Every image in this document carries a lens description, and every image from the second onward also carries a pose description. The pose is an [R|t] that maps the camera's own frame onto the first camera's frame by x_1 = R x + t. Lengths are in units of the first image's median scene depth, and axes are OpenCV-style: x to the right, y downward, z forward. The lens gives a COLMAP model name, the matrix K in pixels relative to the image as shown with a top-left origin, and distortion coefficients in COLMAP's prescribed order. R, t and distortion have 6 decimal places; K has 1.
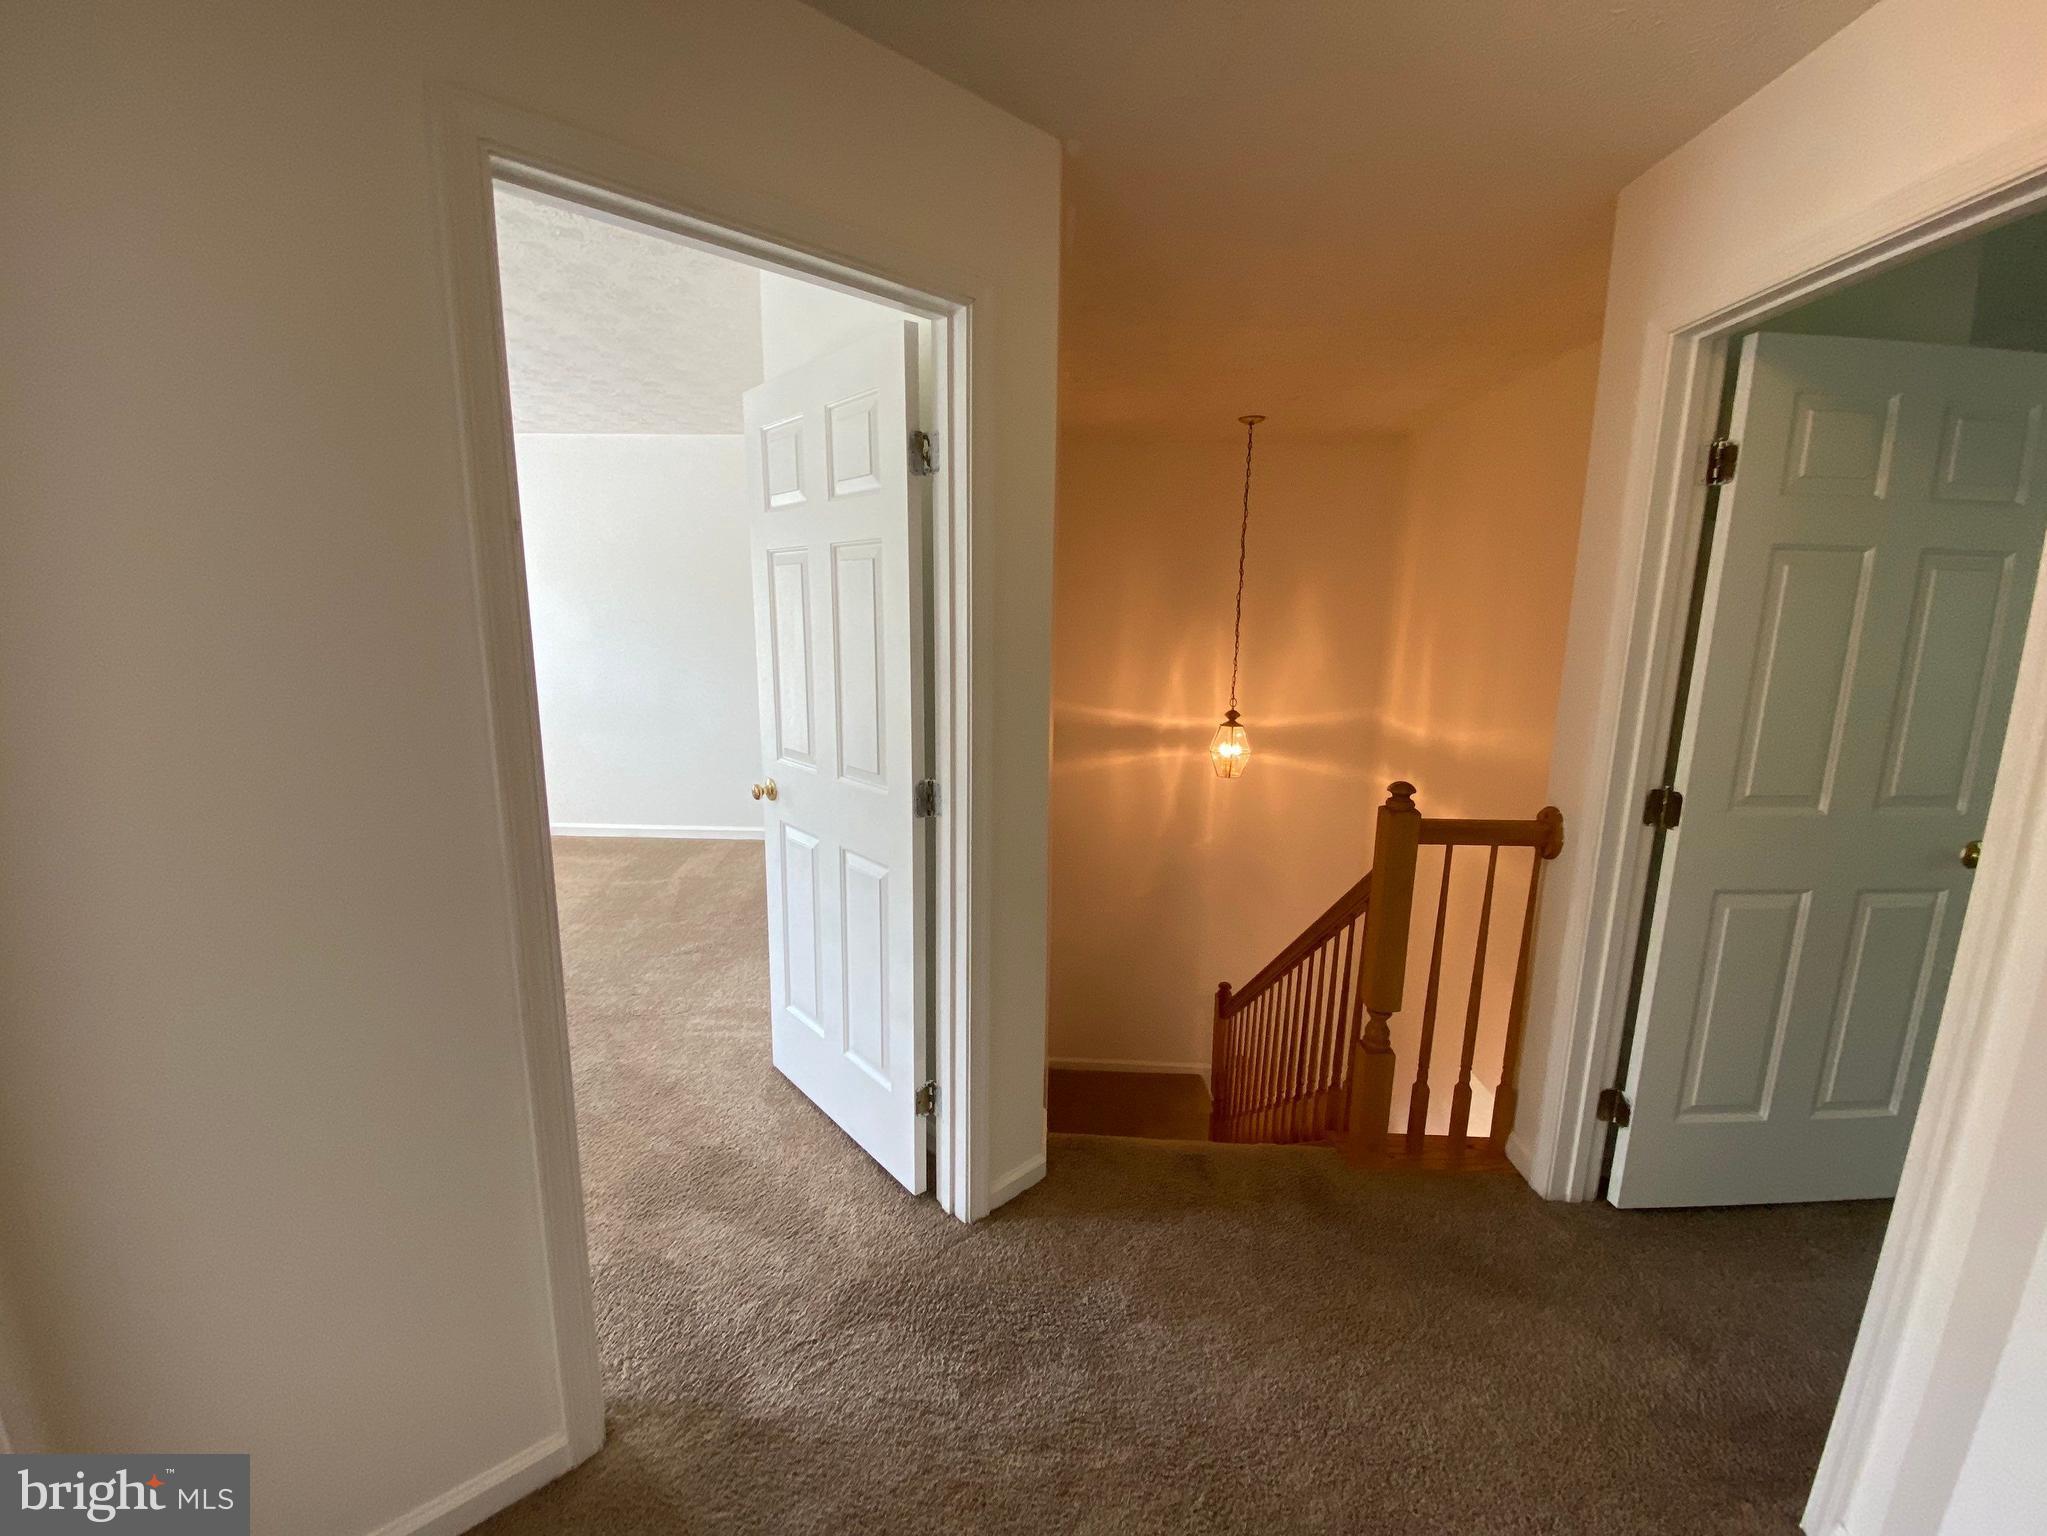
lens RADIAL K [[836.2, 0, 1023.5], [0, 836.2, 768.0], [0, 0, 1]] dist [0.014385, -0.022386]
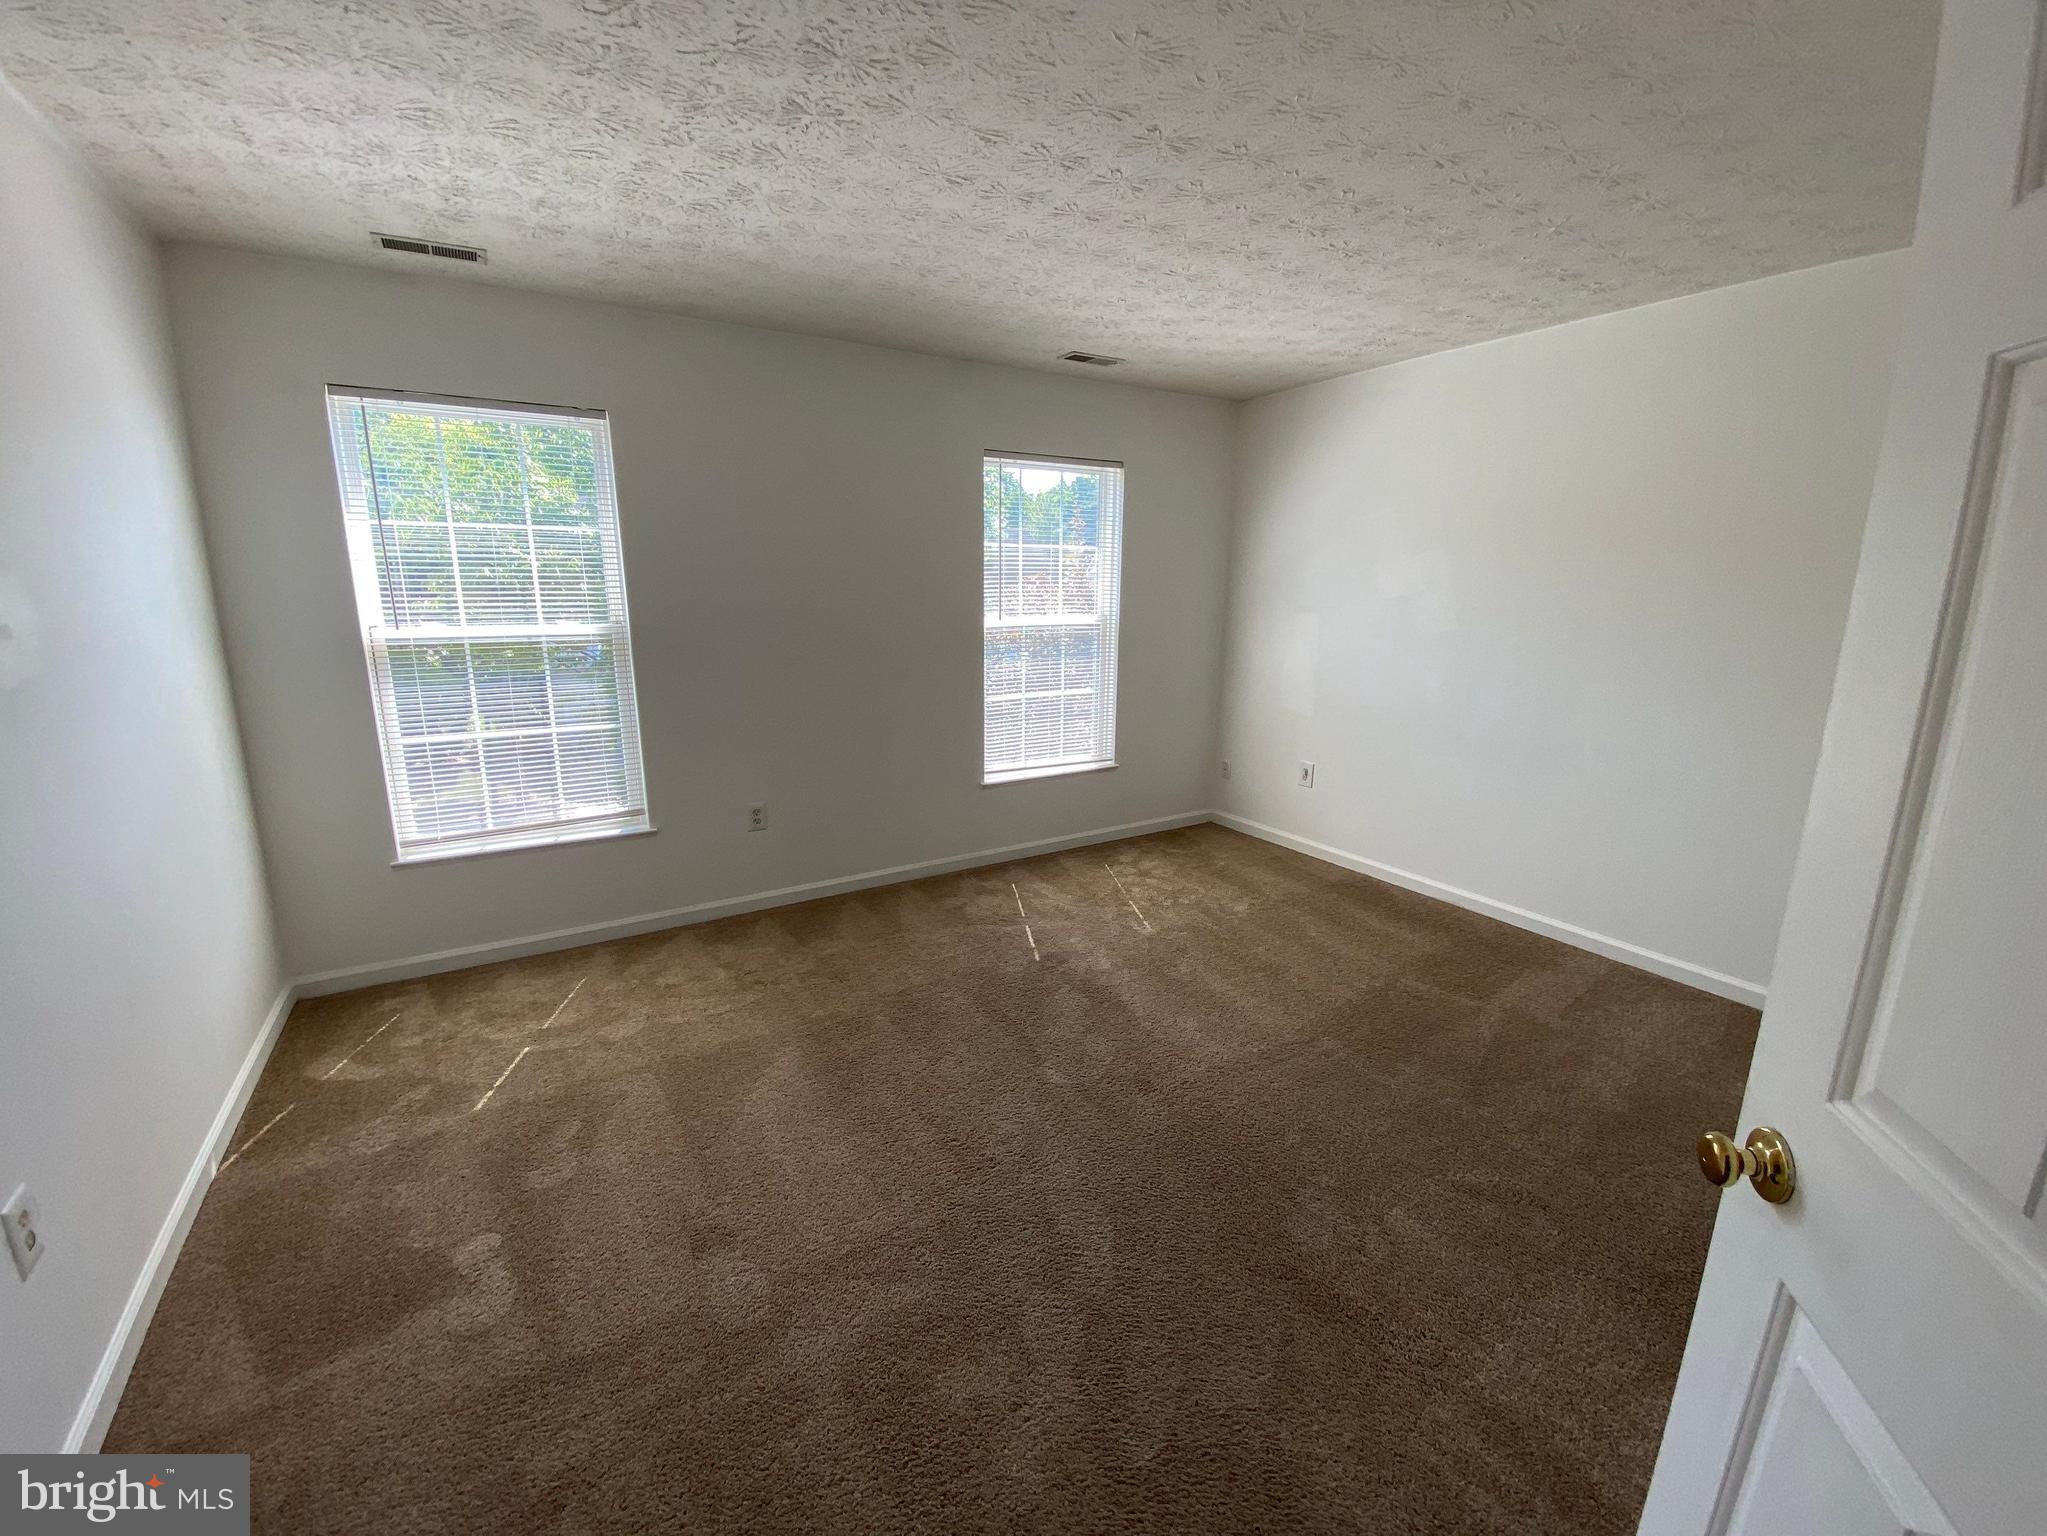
lens RADIAL K [[836.2, 0, 1023.5], [0, 836.2, 768.0], [0, 0, 1]] dist [0.014385, -0.022386]
pose [[0.561260, 0.176771, -0.808542, -0.144442], [-0.156221, 0.981991, 0.106249, -0.071304], [0.812762, 0.066678, 0.578767, 0.353649]]
